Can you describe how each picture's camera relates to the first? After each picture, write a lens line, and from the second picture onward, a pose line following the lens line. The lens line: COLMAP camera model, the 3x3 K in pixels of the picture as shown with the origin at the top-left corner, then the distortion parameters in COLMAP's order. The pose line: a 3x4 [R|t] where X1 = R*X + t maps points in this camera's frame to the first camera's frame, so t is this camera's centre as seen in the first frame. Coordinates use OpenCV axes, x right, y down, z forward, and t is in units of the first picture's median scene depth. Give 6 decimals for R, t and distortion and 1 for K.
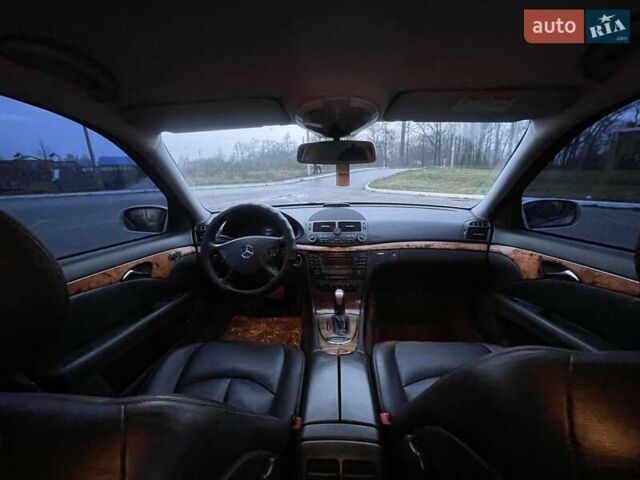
lens RADIAL K [[257.7, 0, 320.2], [0, 257.7, 237.1], [0, 0, 1]] dist [-0.003420, -0.000012]
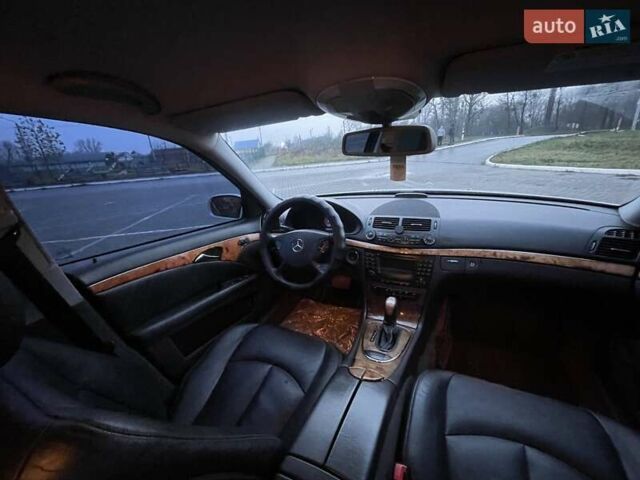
lens RADIAL K [[257.7, 0, 320.2], [0, 257.7, 237.1], [0, 0, 1]] dist [-0.003420, -0.000012]
pose [[0.923906, 0.082799, -0.373554, 0.146829], [-0.049818, 0.994026, 0.097115, -0.068596], [0.379363, -0.071116, 0.922511, 0.103073]]
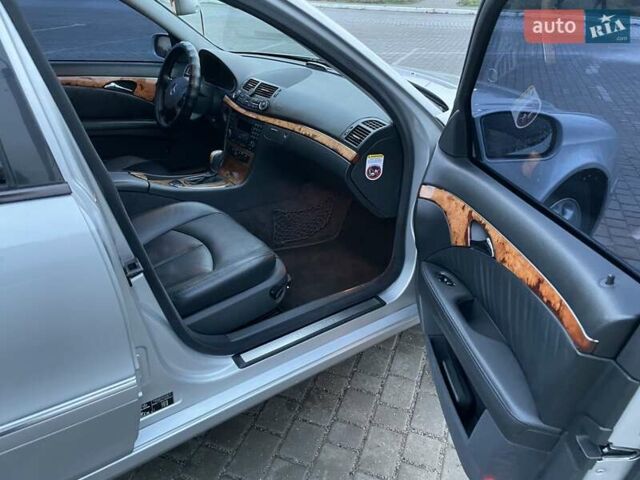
lens RADIAL K [[484.0, 0, 322.7], [0, 484.0, 240.4], [0, 0, 1]] dist [0.087567, -0.116004]
pose [[0.640886, 0.398202, -0.656278, 1.527740], [-0.227457, 0.915049, 0.333090, -0.170853], [0.733164, -0.064198, 0.677015, 0.020766]]
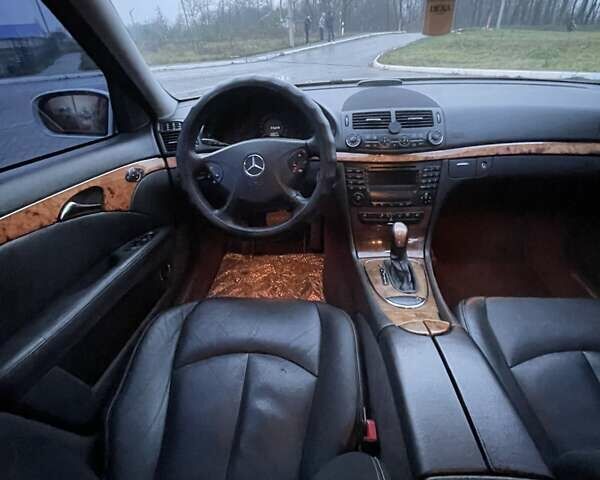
lens RADIAL K [[322.0, 0, 302.9], [0, 322.0, 238.9], [0, 0, 1]] dist [-0.002850, -0.000563]
pose [[0.999733, -0.016298, -0.016406, -0.141299], [0.020438, 0.954616, 0.297138, -0.001947], [0.010819, -0.297393, 0.954694, 0.203973]]
